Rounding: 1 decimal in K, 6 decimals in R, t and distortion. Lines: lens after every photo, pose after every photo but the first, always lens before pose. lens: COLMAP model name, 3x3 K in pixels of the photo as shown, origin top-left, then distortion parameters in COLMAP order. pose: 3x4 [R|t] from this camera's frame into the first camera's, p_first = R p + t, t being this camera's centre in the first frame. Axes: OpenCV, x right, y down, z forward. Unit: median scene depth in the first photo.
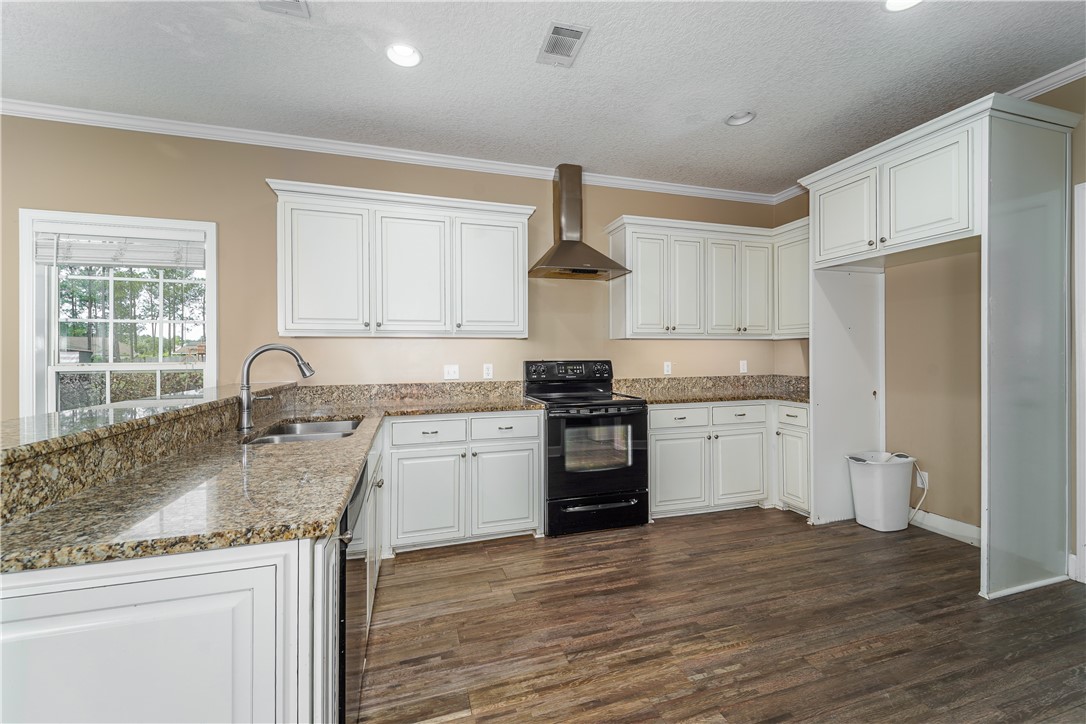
lens RADIAL K [[435.6, 0, 545.7], [0, 435.6, 353.4], [0, 0, 1]] dist [0.010471, -0.001401]
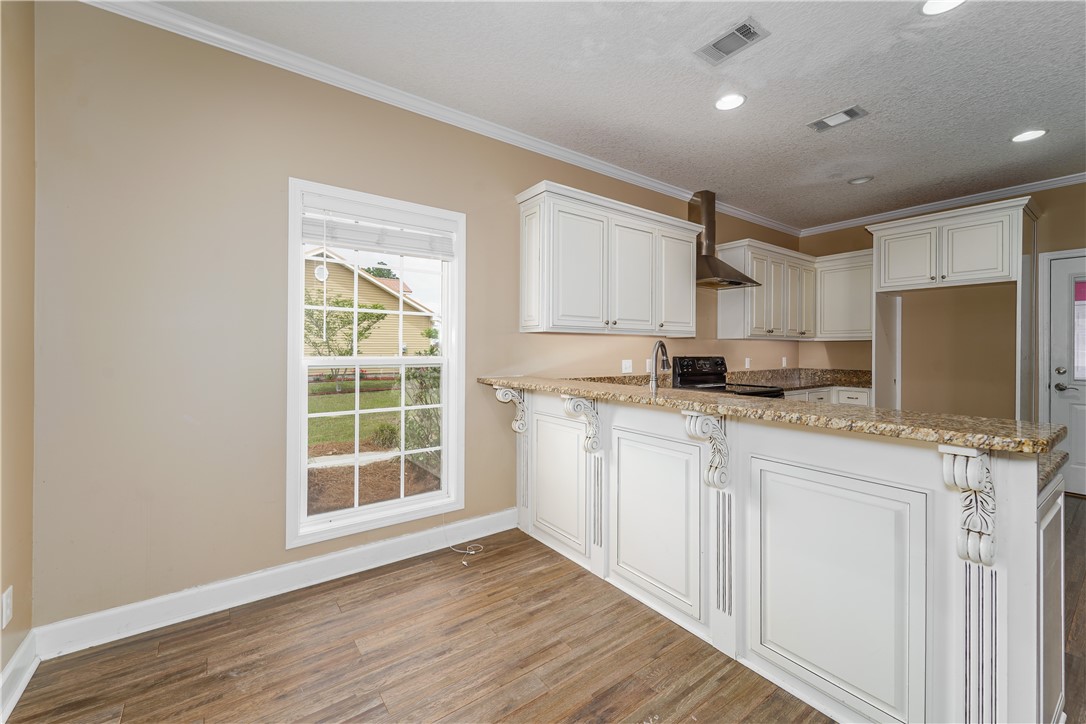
lens RADIAL K [[435.6, 0, 553.2], [0, 435.6, 356.1], [0, 0, 1]] dist [0.010471, -0.001401]
pose [[0.945308, 0.005260, 0.326137, -0.818978], [-0.009409, 0.999894, 0.011146, 0.005966], [-0.326044, -0.013605, 0.945257, 0.010372]]
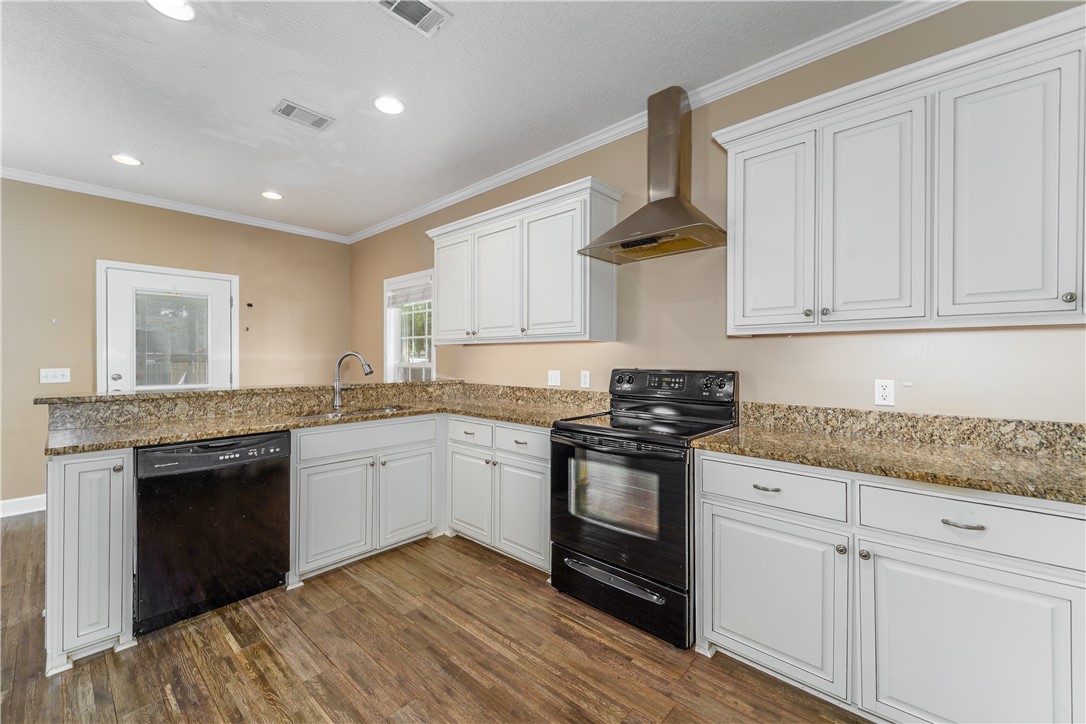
lens RADIAL K [[435.6, 0, 546.6], [0, 435.6, 357.8], [0, 0, 1]] dist [0.010471, -0.001401]
pose [[0.513073, 0.007518, -0.858312, 0.641667], [-0.002911, 0.999971, 0.007019, -0.008428], [0.858340, -0.001102, 0.513080, 0.536035]]
